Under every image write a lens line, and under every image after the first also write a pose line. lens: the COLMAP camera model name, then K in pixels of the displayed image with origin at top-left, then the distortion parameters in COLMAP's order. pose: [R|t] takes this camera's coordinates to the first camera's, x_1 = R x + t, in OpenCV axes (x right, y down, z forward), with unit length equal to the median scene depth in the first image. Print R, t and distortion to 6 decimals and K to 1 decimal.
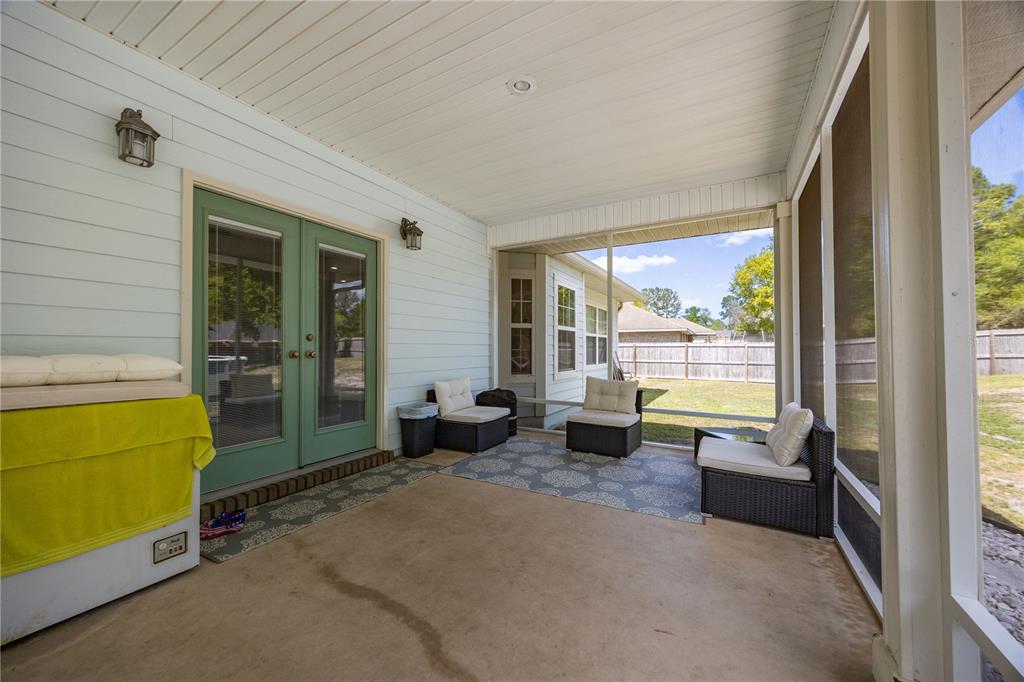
lens RADIAL K [[389.7, 0, 513.3], [0, 389.7, 343.0], [0, 0, 1]] dist [-0.001985, -0.000253]
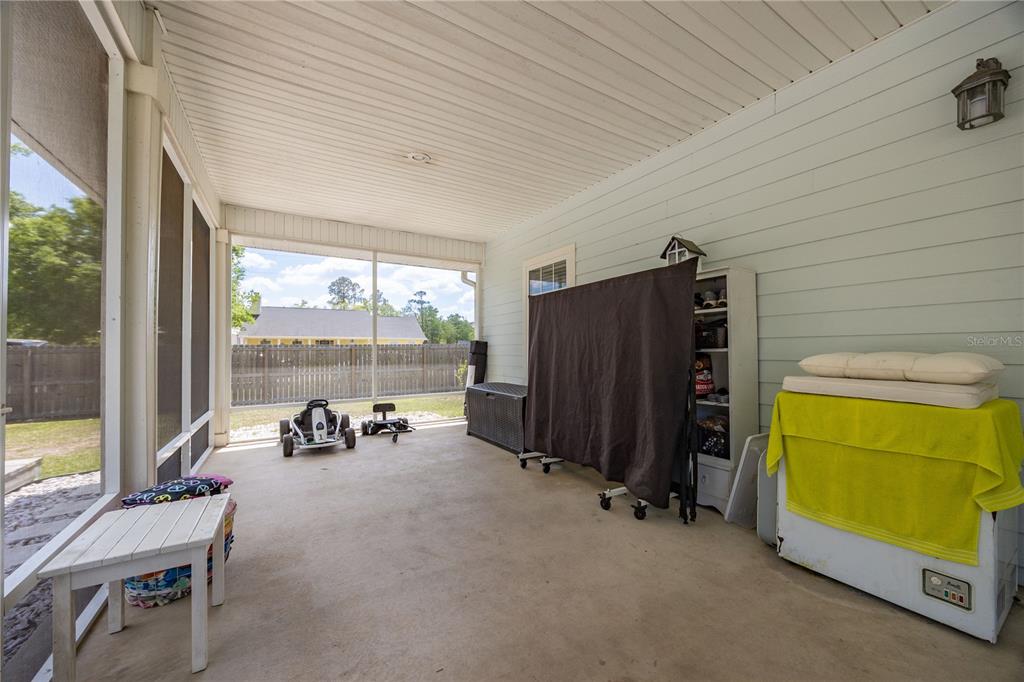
lens RADIAL K [[389.7, 0, 514.5], [0, 389.7, 346.2], [0, 0, 1]] dist [-0.001985, -0.000253]
pose [[-0.477618, -0.006271, -0.878545, 0.280454], [0.010862, 0.999856, -0.013042, 0.015098], [0.878501, -0.015771, -0.477481, 0.610467]]
